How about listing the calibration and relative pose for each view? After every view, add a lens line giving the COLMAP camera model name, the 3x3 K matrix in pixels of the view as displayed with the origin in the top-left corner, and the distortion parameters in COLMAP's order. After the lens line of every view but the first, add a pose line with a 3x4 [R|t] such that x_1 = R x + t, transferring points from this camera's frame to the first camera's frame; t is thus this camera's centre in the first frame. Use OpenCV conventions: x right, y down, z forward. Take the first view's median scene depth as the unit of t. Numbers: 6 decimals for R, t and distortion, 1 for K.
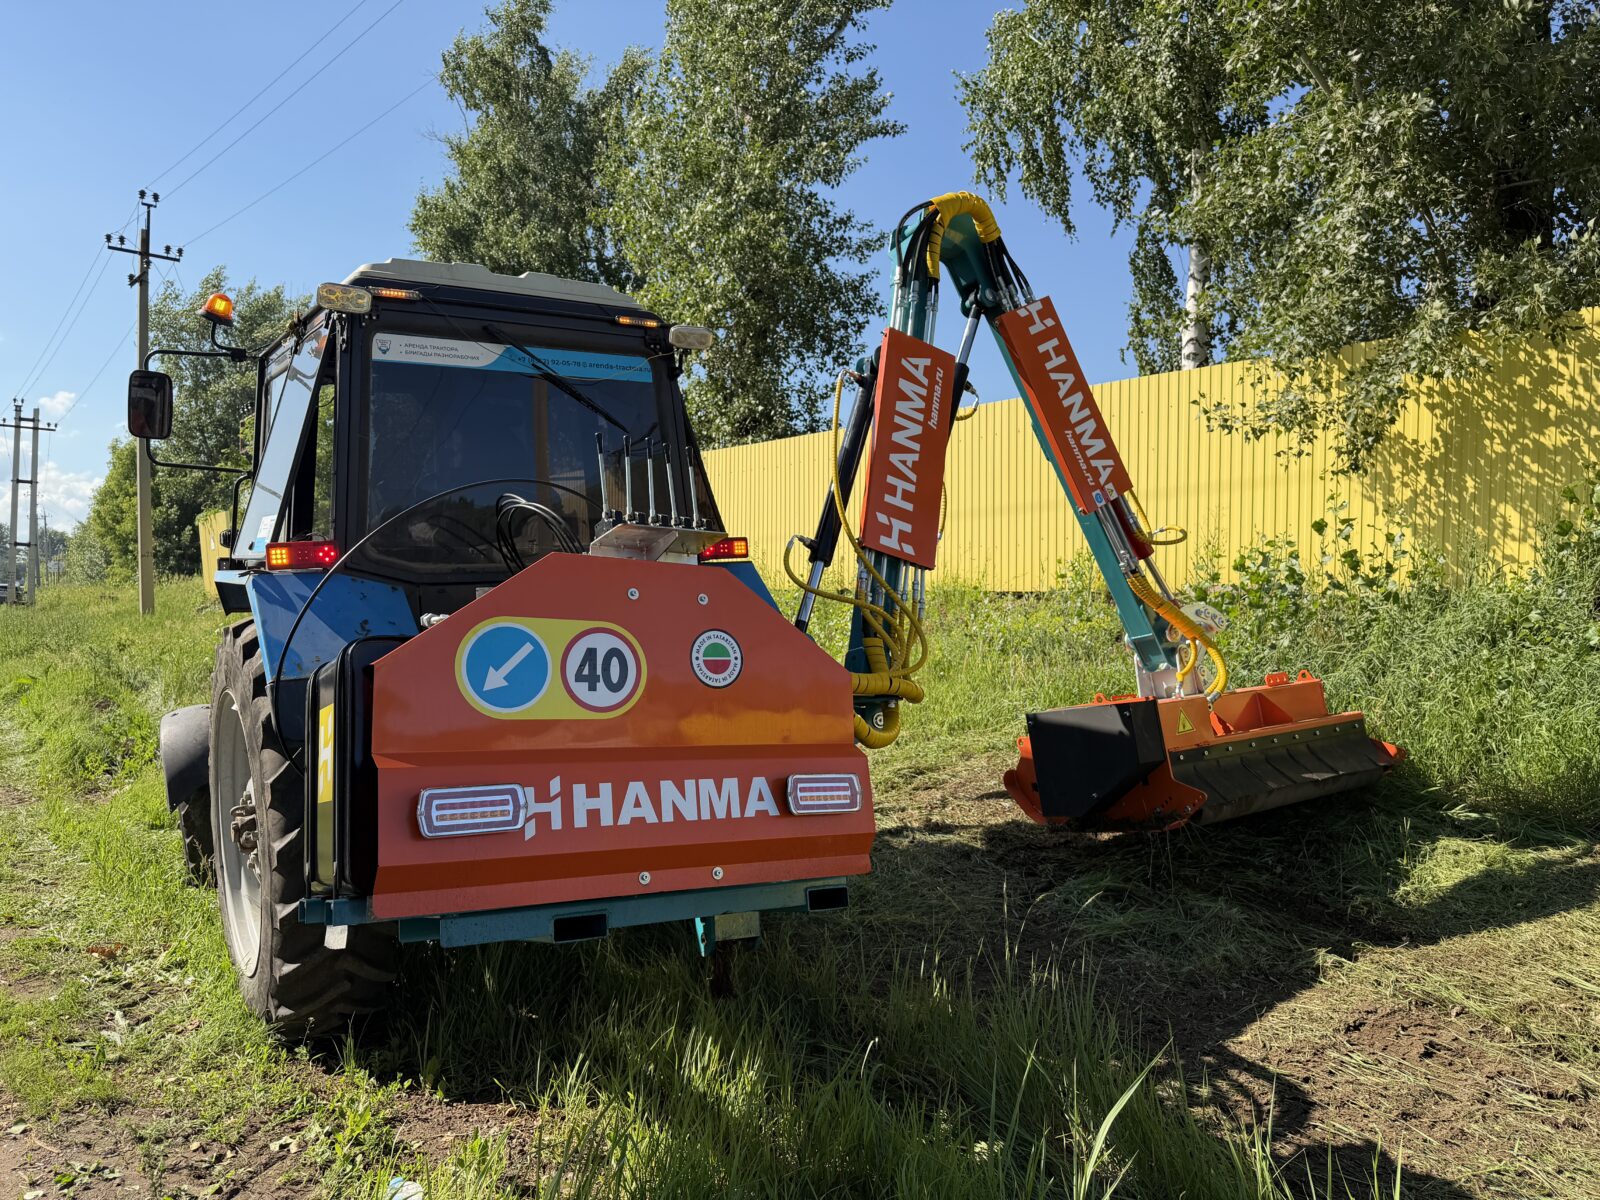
lens RADIAL K [[1019.1, 0, 730.8], [0, 1019.1, 626.8], [0, 0, 1]] dist [0.004576, -0.003649]
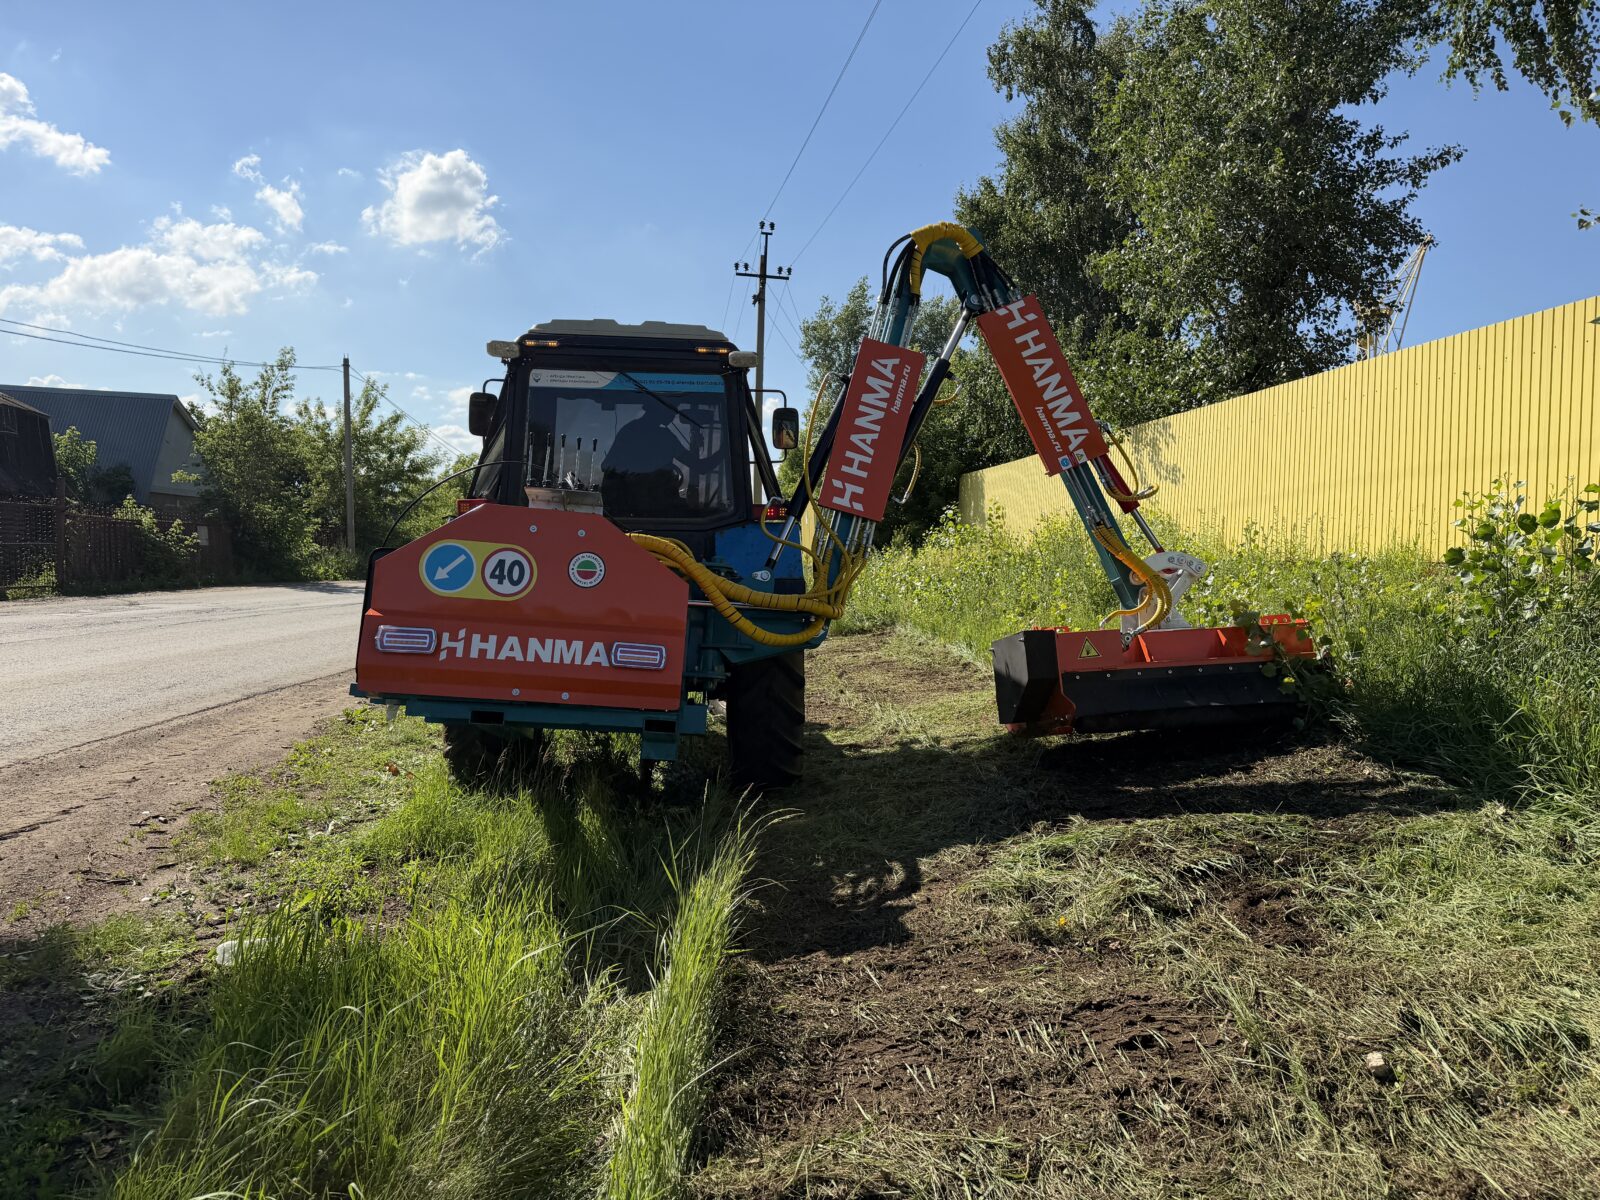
lens RADIAL K [[1019.1, 0, 810.2], [0, 1019.1, 601.9], [0, 0, 1]] dist [0.004576, -0.003649]
pose [[0.892219, 0.032023, -0.450466, 0.617660], [-0.035457, 0.999371, 0.000816, 0.041324], [0.450209, 0.015244, 0.892793, -0.170655]]
